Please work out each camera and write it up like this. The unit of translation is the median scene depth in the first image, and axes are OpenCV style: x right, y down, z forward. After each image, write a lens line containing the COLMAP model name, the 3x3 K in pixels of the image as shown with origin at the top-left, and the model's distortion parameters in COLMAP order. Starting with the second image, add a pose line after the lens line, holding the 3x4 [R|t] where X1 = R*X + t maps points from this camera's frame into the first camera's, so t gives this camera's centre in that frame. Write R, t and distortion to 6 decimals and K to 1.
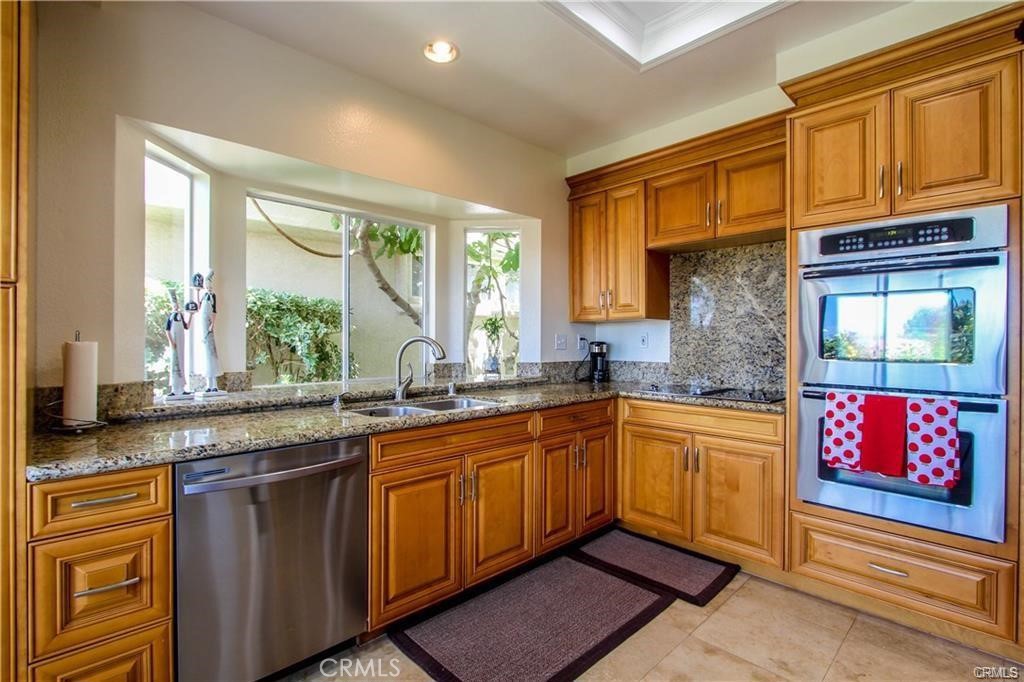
lens RADIAL K [[483.1, 0, 502.8], [0, 483.1, 338.4], [0, 0, 1]] dist [-0.016146, 0.000676]
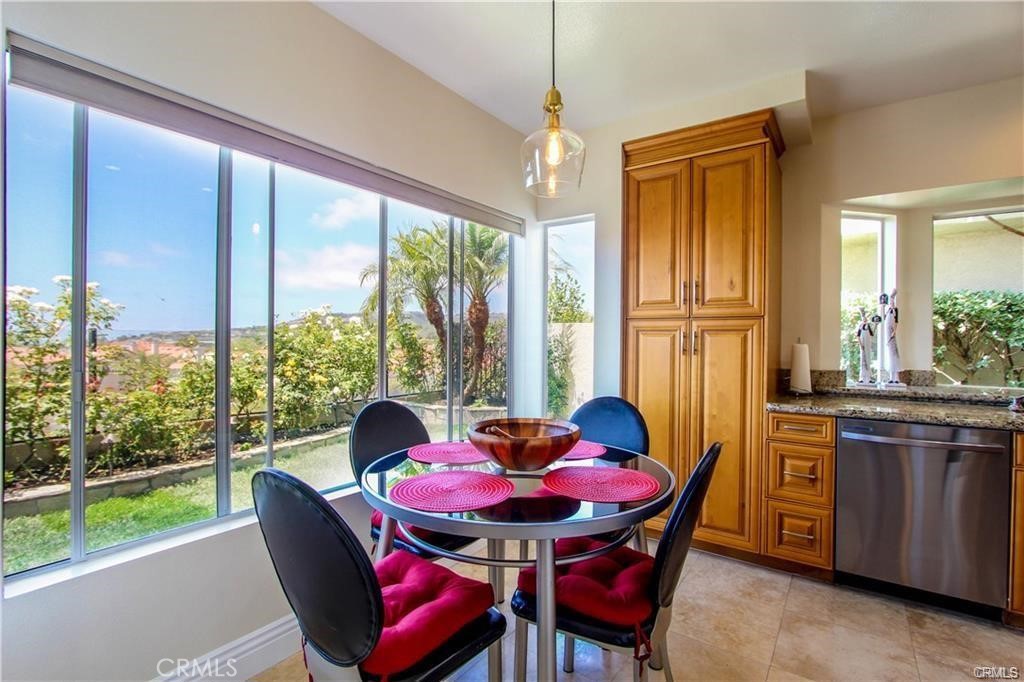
lens RADIAL K [[483.1, 0, 502.8], [0, 483.1, 338.4], [0, 0, 1]] dist [-0.016146, 0.000676]
pose [[0.207041, 0.005414, -0.978317, 0.442334], [-0.005110, 0.999977, 0.004452, -0.010987], [0.978319, 0.004078, 0.207064, -0.308740]]
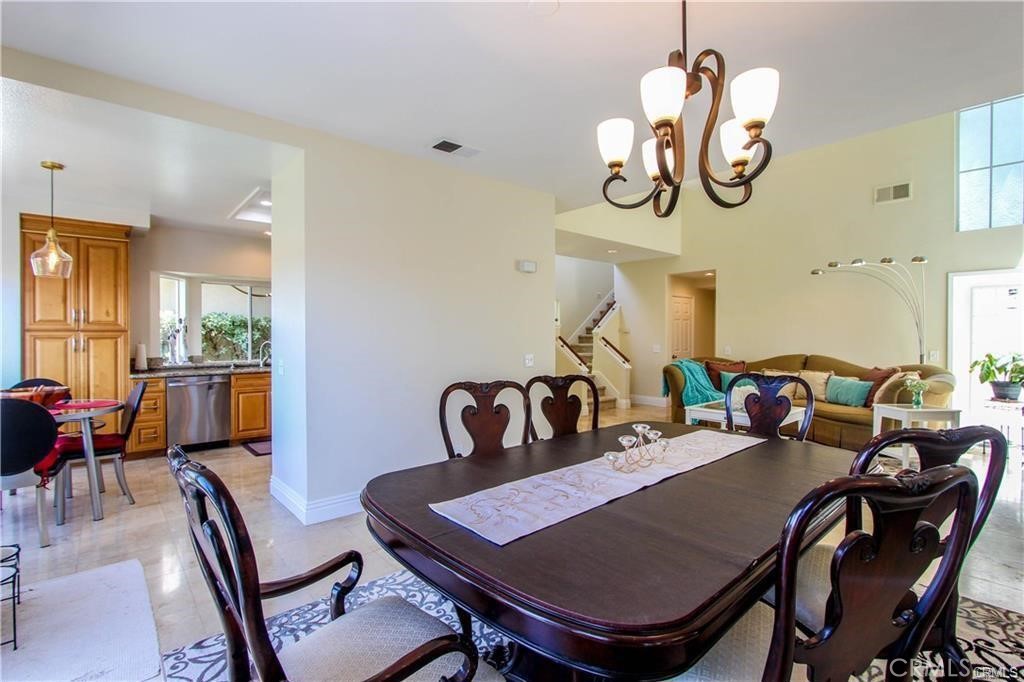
lens RADIAL K [[472.7, 0, 512.0], [0, 472.7, 341.0], [0, 0, 1]] dist [-0.016559, -0.000116]
pose [[0.999712, 0.003497, -0.023747, 1.277108], [-0.003184, 0.999908, 0.013202, -0.048395], [0.023791, -0.013123, 0.999631, -1.573307]]
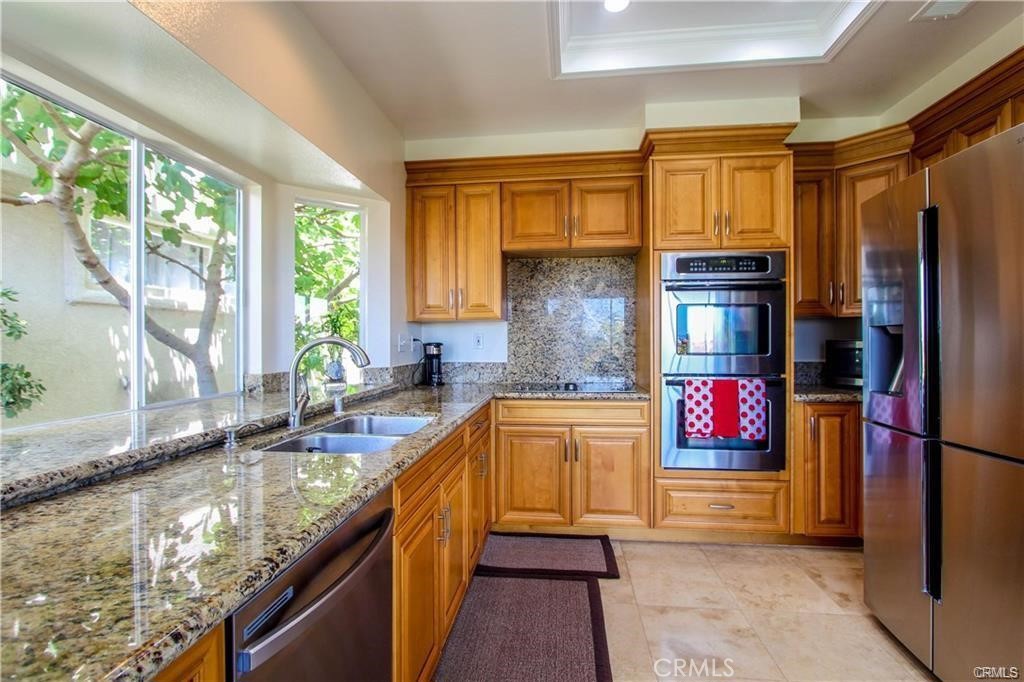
lens RADIAL K [[483.1, 0, 502.8], [0, 483.1, 338.4], [0, 0, 1]] dist [-0.016146, 0.000676]
pose [[0.760397, -0.002046, 0.649455, -0.482013], [0.004053, 0.999991, -0.001596, 0.000934], [-0.649446, 0.003846, 0.760398, 0.301030]]
